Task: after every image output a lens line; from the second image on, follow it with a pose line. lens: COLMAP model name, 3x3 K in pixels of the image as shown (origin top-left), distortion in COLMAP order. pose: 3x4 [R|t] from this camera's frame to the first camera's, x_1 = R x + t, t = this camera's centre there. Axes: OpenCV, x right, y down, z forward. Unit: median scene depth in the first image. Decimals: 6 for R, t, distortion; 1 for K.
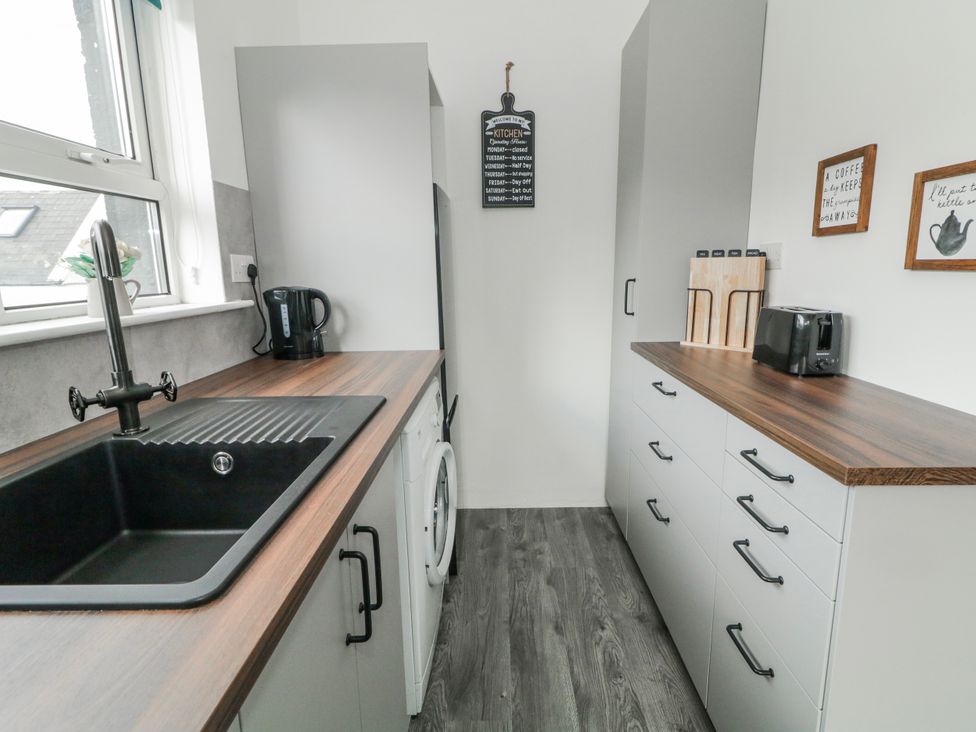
lens RADIAL K [[523.2, 0, 498.1], [0, 523.2, 362.4], [0, 0, 1]] dist [-0.000752, -0.000172]
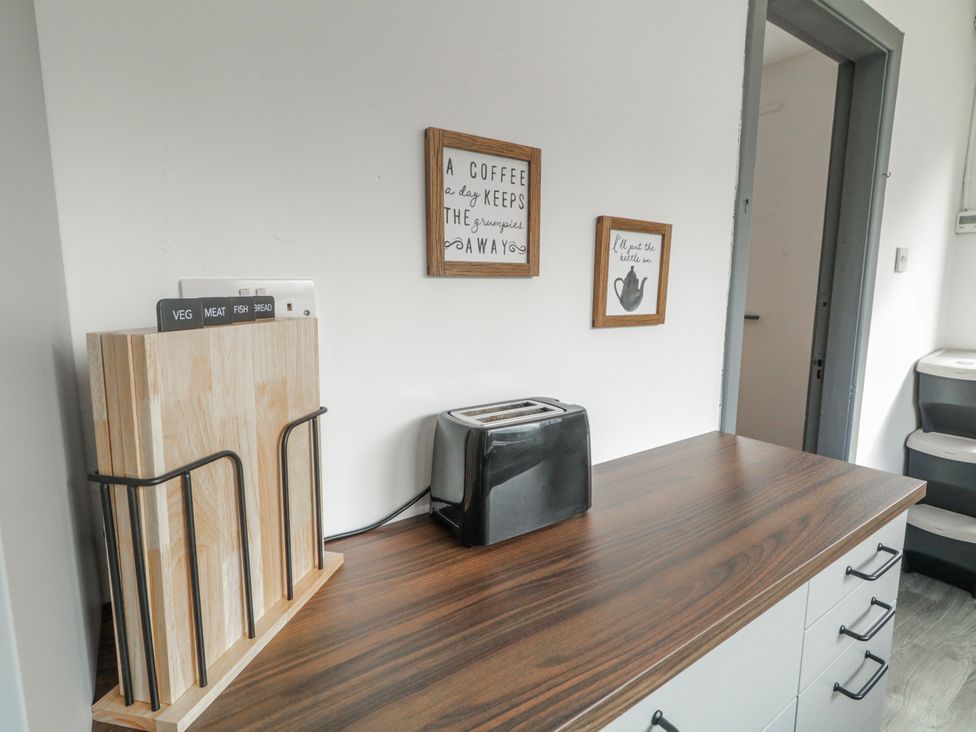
lens RADIAL K [[523.2, 0, 498.1], [0, 523.2, 362.4], [0, 0, 1]] dist [-0.000752, -0.000172]
pose [[-0.595494, -0.104671, 0.796512, 0.142828], [0.148456, 0.960062, 0.237154, -0.254711], [-0.789524, 0.259471, -0.556172, 1.178634]]
